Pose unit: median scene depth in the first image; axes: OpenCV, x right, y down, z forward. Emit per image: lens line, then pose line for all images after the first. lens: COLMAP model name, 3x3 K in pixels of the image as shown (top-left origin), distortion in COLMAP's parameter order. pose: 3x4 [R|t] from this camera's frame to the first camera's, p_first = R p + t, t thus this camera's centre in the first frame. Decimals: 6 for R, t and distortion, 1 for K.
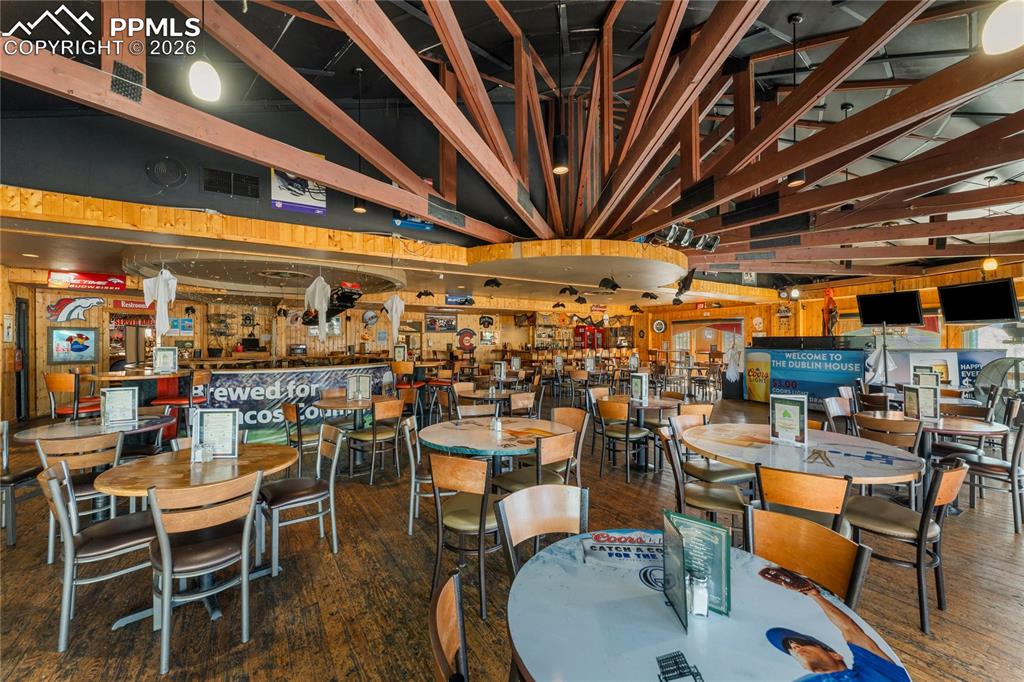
lens RADIAL K [[415.6, 0, 512.1], [0, 415.6, 337.9], [0, 0, 1]] dist [-0.008350, 0.001292]
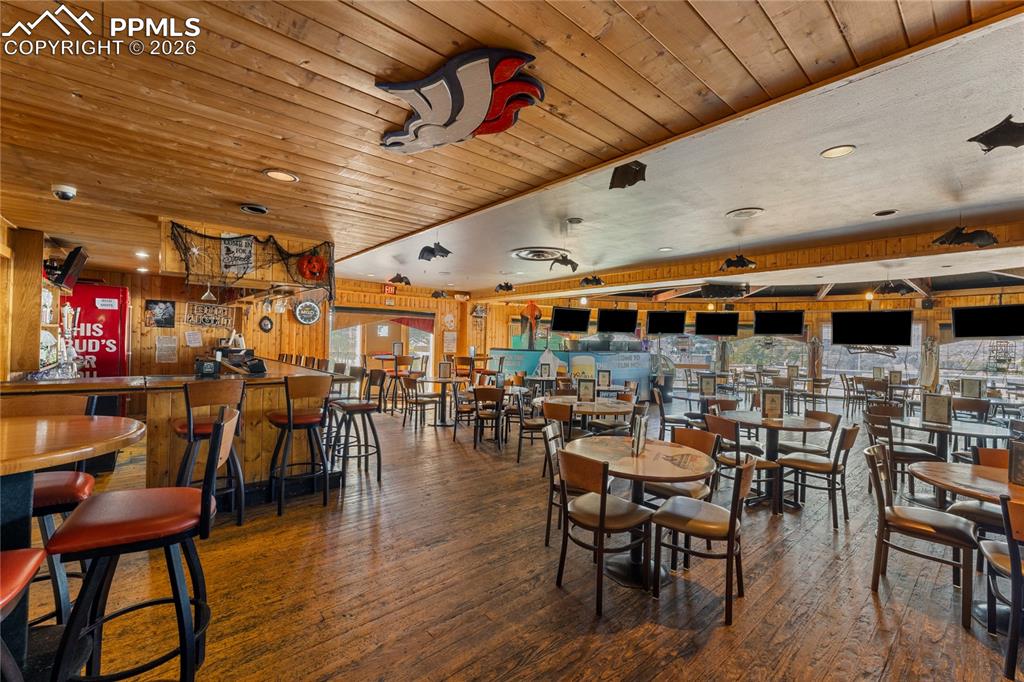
lens RADIAL K [[415.6, 0, 503.8], [0, 415.6, 338.3], [0, 0, 1]] dist [-0.008350, 0.001292]
pose [[-0.119112, 0.003638, 0.992874, -0.234174], [-0.025403, 0.999655, -0.006711, 0.003630], [-0.992556, -0.026022, -0.118979, 0.855774]]
